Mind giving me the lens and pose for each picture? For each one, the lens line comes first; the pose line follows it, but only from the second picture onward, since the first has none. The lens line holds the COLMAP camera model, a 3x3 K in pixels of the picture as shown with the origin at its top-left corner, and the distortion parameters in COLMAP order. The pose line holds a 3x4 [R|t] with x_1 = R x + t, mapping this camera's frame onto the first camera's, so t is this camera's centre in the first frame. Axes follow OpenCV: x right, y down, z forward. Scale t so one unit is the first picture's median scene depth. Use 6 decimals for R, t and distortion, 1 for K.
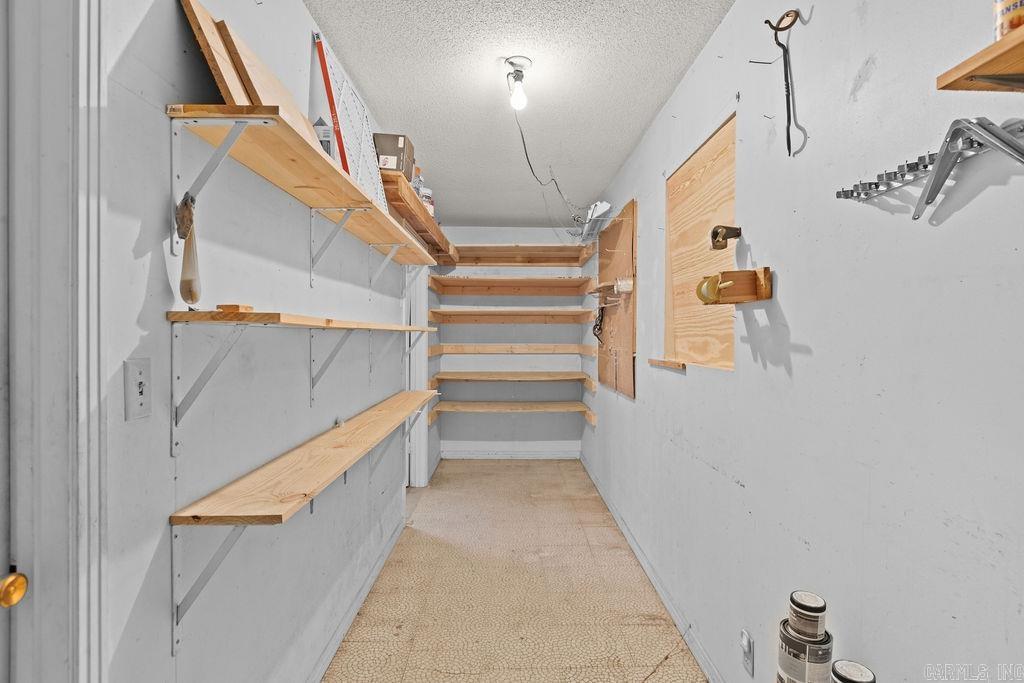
lens RADIAL K [[560.2, 0, 512.6], [0, 560.2, 338.9], [0, 0, 1]] dist [-0.000003, 0.000000]
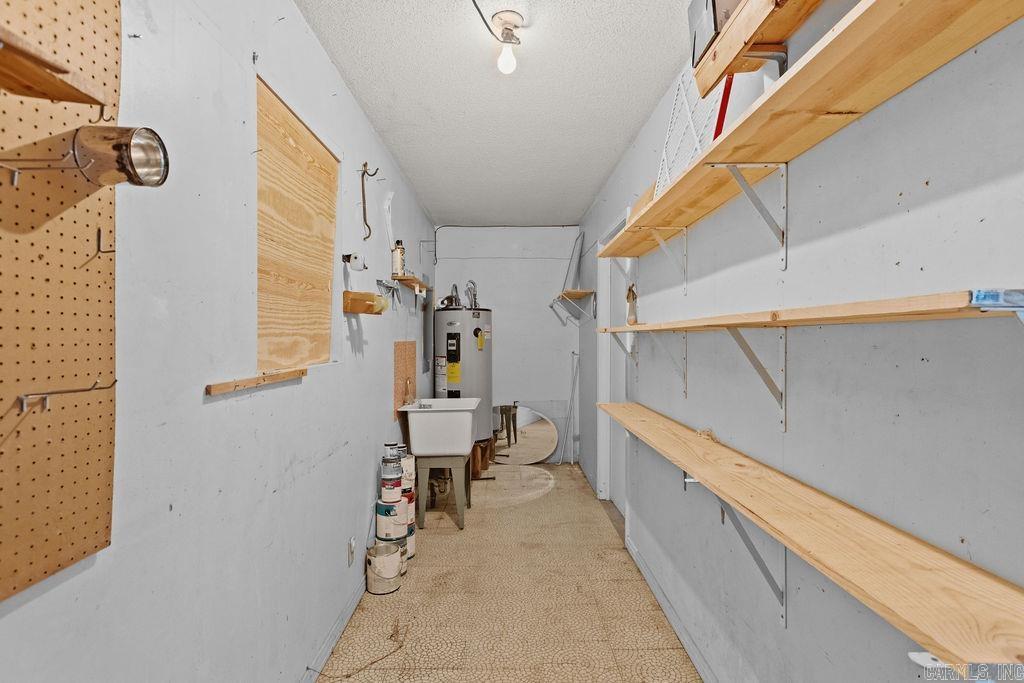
lens RADIAL K [[560.2, 0, 512.3], [0, 560.2, 339.6], [0, 0, 1]] dist [-0.000003, 0.000000]
pose [[-0.999990, 0.000351, -0.004557, 0.002570], [0.000304, 0.999947, 0.010327, -0.007989], [0.004561, 0.010326, -0.999936, 1.972798]]
